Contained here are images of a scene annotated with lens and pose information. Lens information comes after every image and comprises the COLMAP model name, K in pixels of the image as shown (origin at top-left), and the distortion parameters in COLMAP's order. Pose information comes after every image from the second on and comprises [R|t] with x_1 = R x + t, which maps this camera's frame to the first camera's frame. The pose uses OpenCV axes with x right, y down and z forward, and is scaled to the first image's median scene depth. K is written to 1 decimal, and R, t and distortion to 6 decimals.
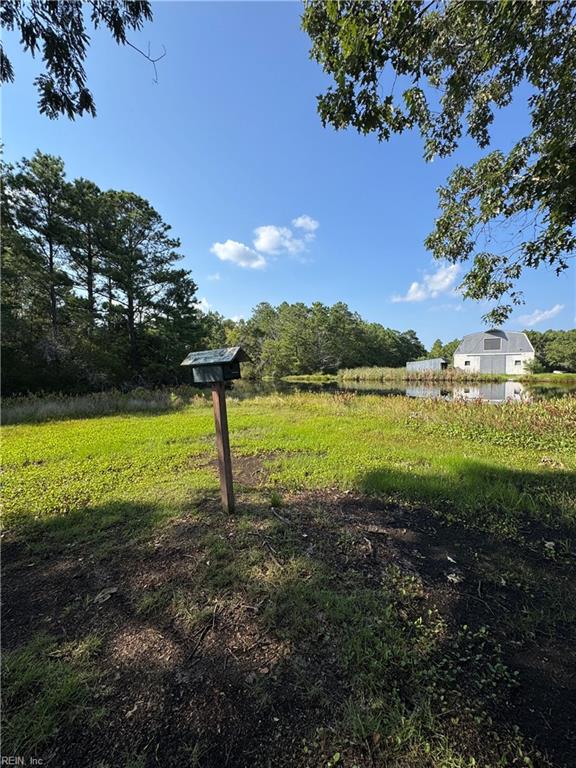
lens RADIAL K [[308.3, 0, 289.9], [0, 308.3, 380.8], [0, 0, 1]] dist [0.002098, 0.000699]
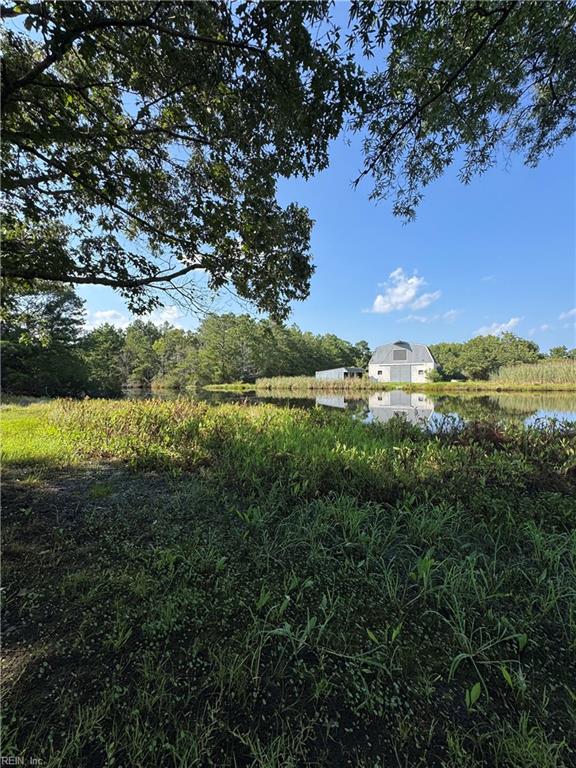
lens RADIAL K [[308.3, 0, 287.1], [0, 308.3, 383.7], [0, 0, 1]] dist [0.002098, 0.000699]
pose [[0.996703, -0.001632, 0.081115, 0.173478], [0.003309, 0.999783, -0.020544, 0.001885], [-0.081063, 0.020745, 0.996493, -0.033524]]
